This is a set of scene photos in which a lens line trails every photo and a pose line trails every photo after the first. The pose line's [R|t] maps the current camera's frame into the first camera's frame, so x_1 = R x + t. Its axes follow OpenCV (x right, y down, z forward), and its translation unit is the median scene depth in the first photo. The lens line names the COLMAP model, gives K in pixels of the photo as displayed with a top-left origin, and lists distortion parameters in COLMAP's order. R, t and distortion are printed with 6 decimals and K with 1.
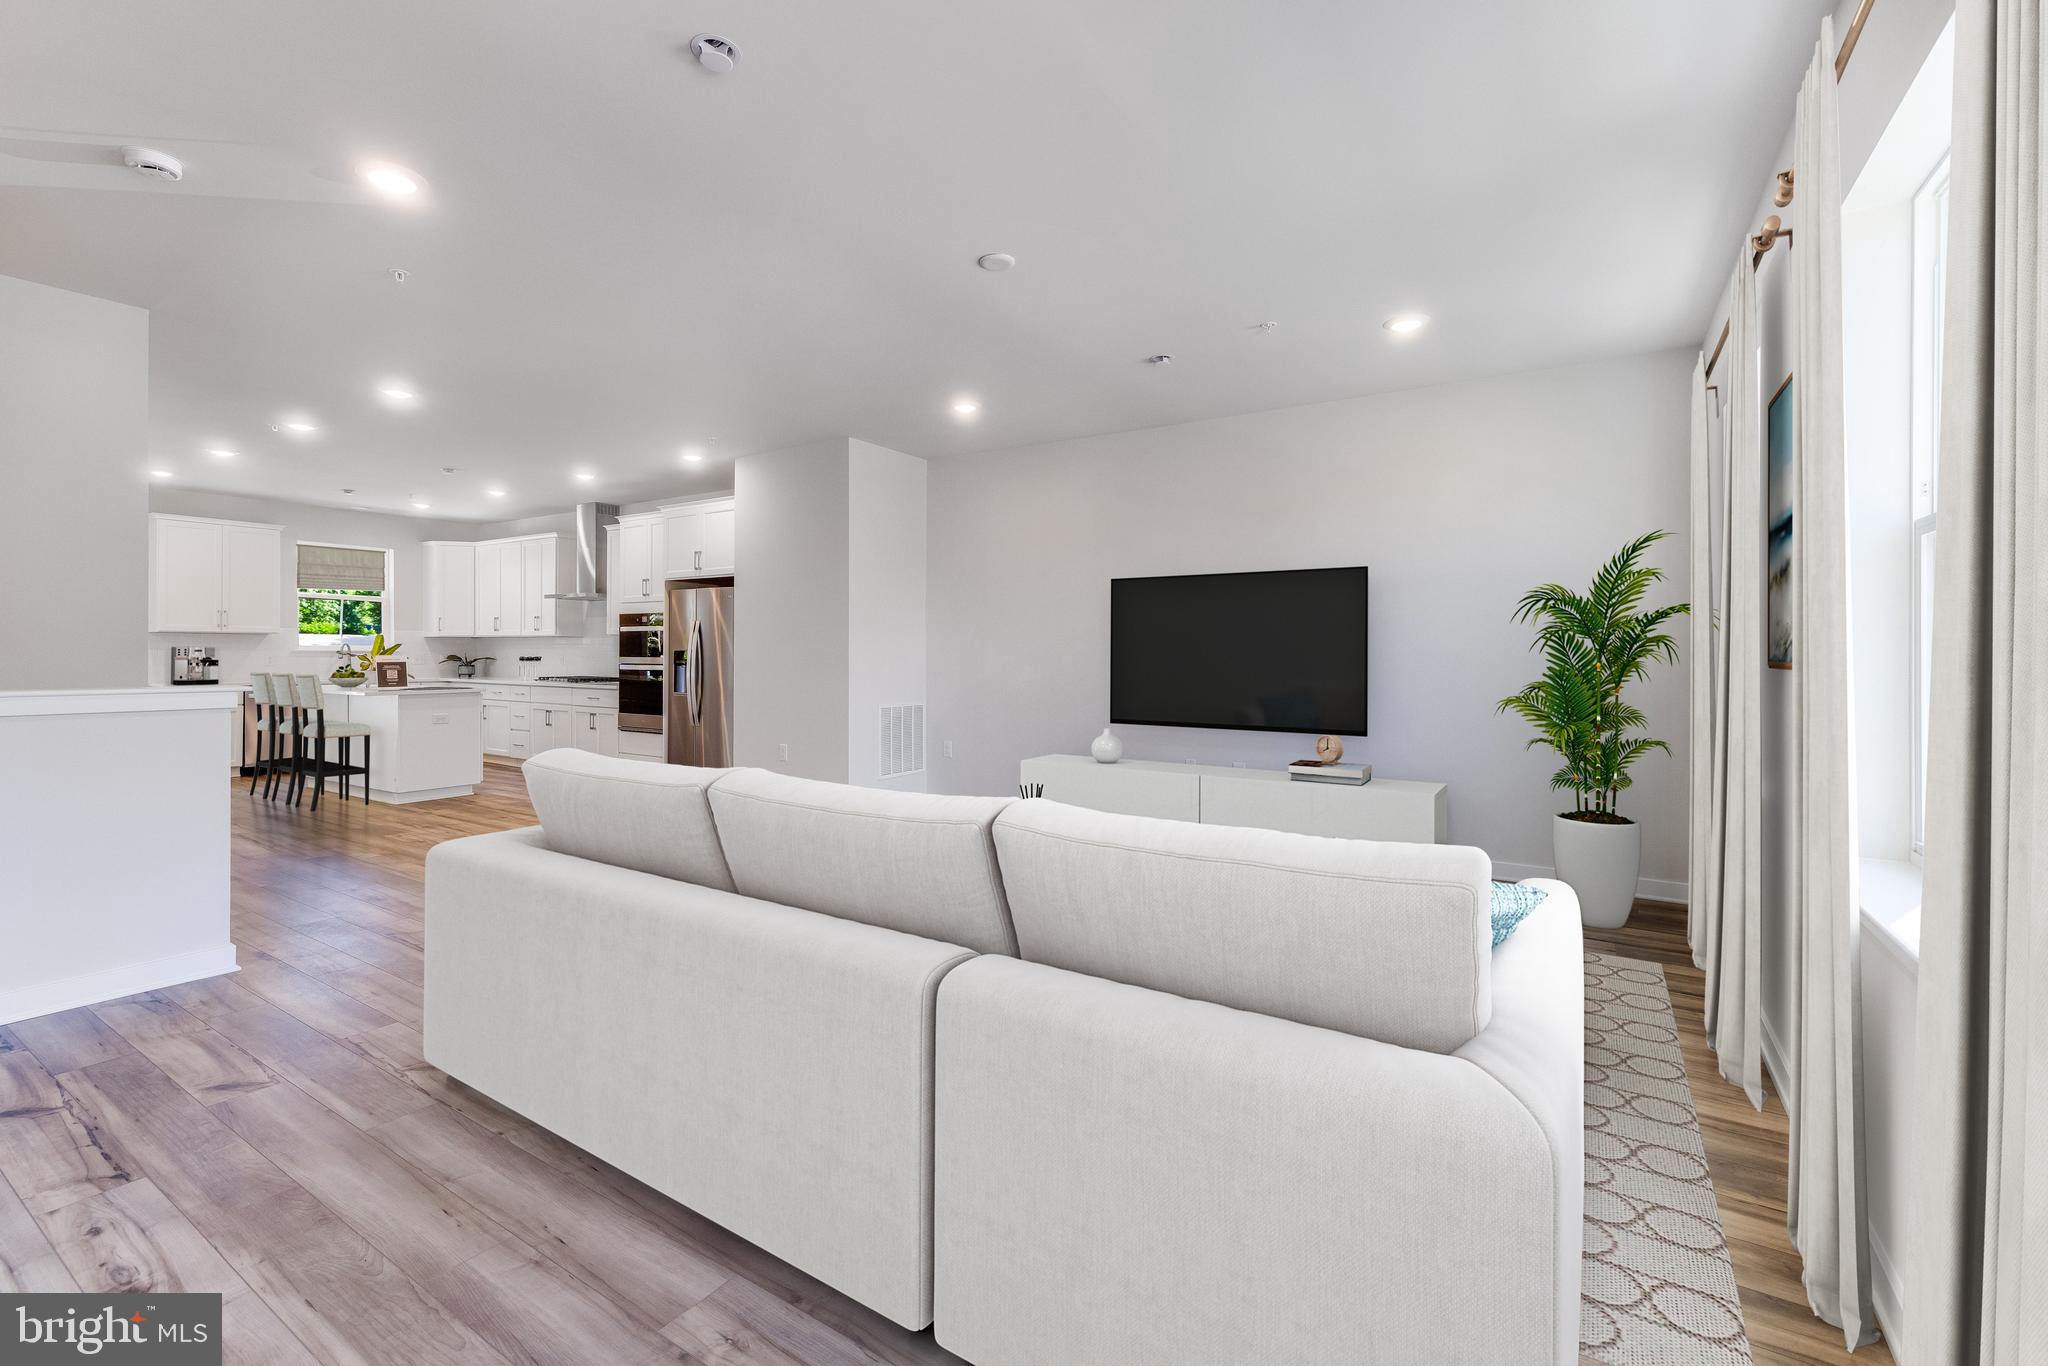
lens RADIAL K [[913.2, 0, 1017.6], [0, 913.2, 681.6], [0, 0, 1]] dist [0.001359, 0.000117]
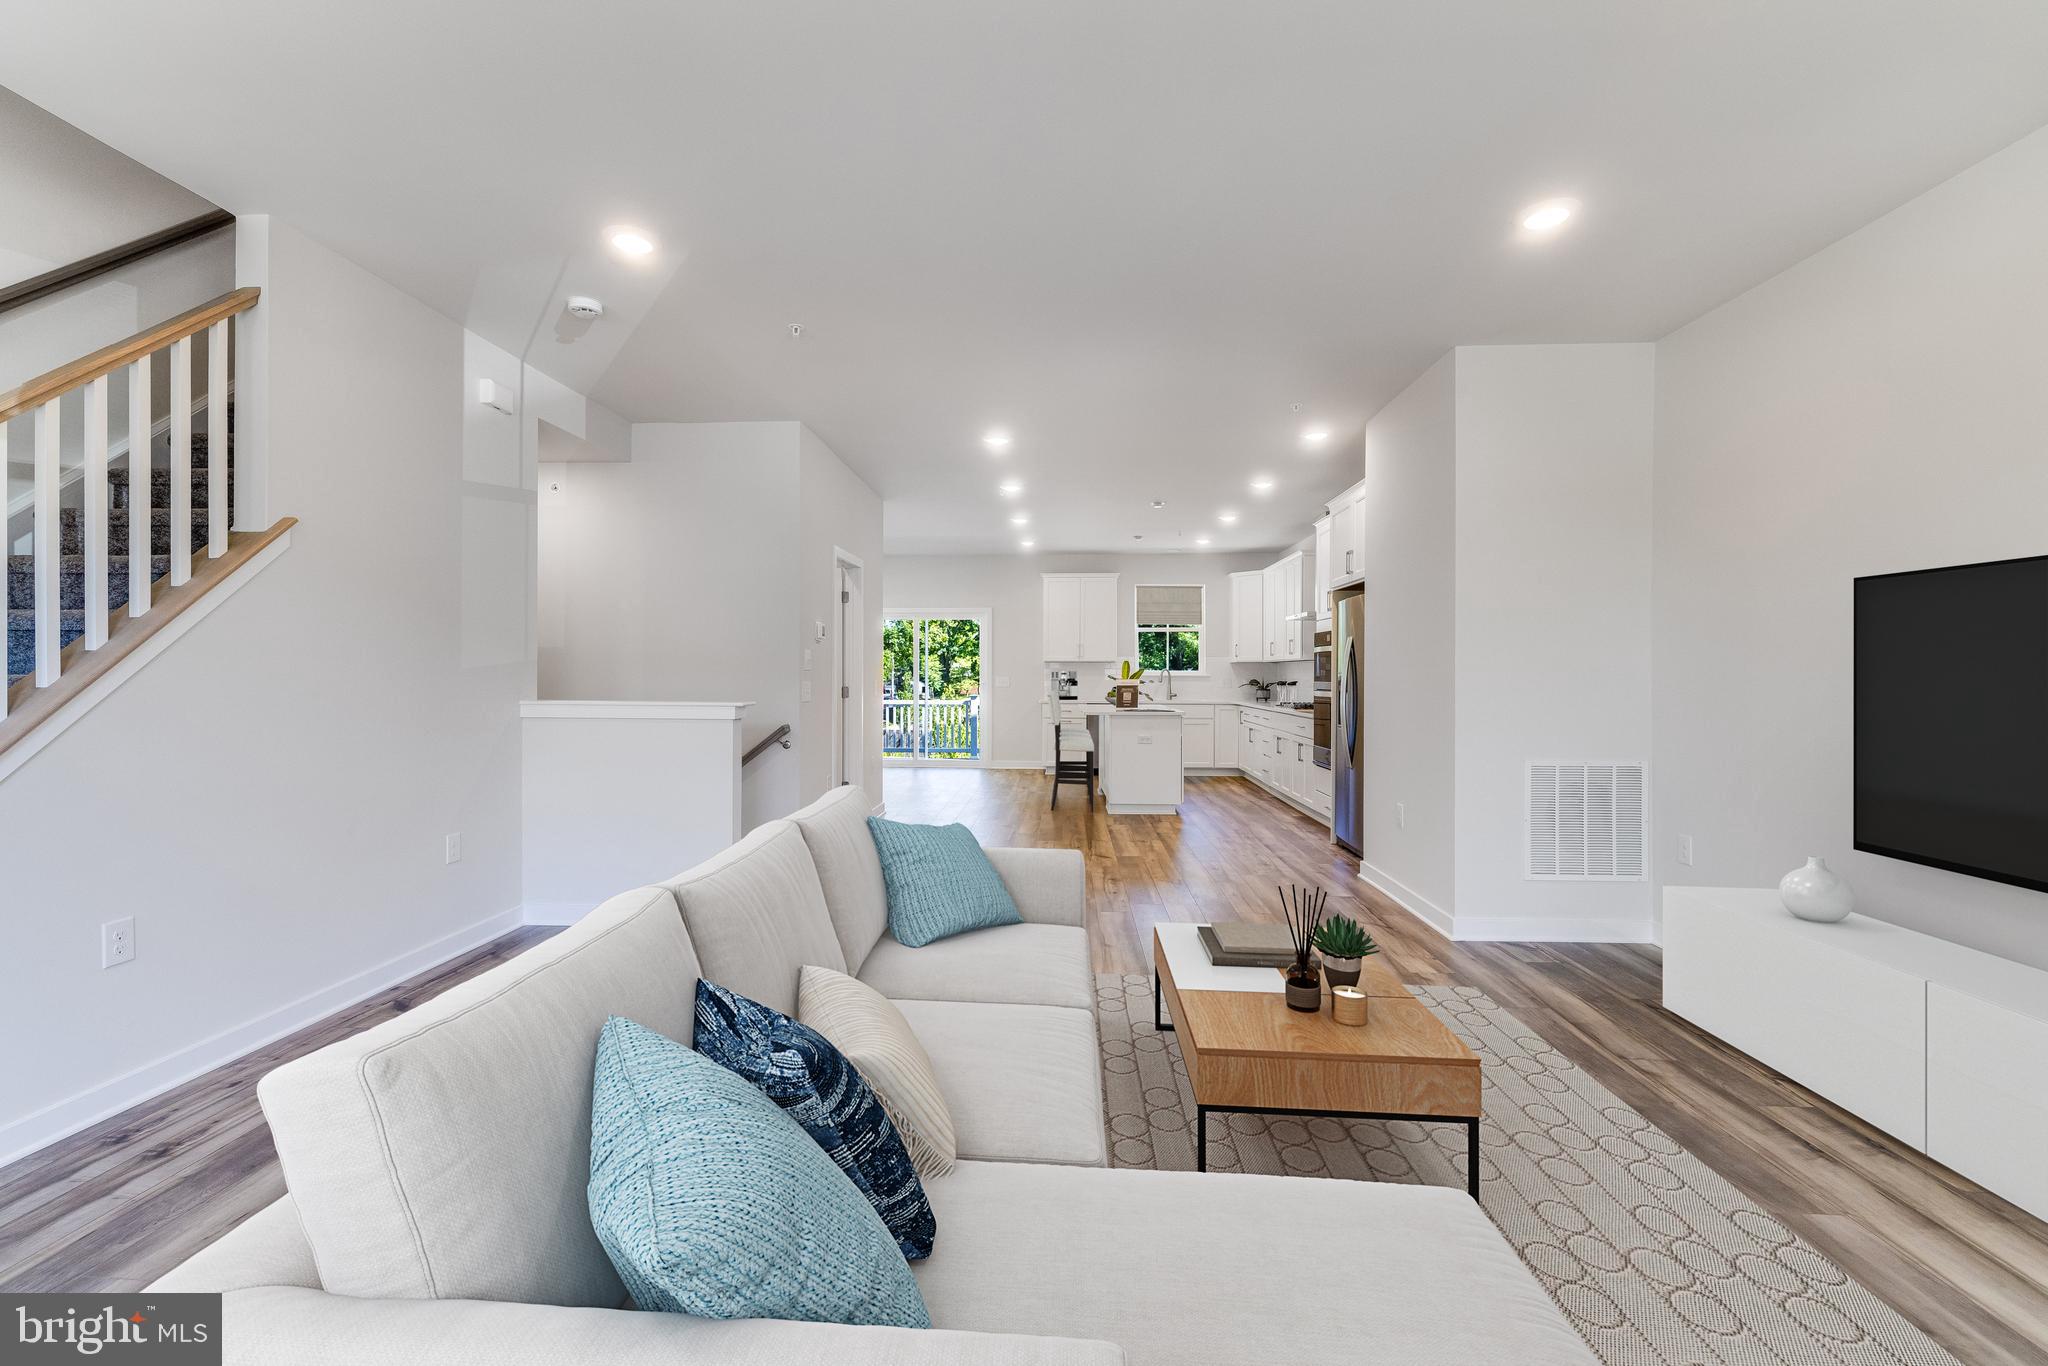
lens RADIAL K [[913.2, 0, 1017.6], [0, 913.2, 681.6], [0, 0, 1]] dist [0.001359, 0.000117]
pose [[0.514667, 0.011265, -0.857316, 0.198868], [-0.034109, 0.999391, -0.007344, -0.013025], [0.856712, 0.033022, 0.514738, 0.329550]]
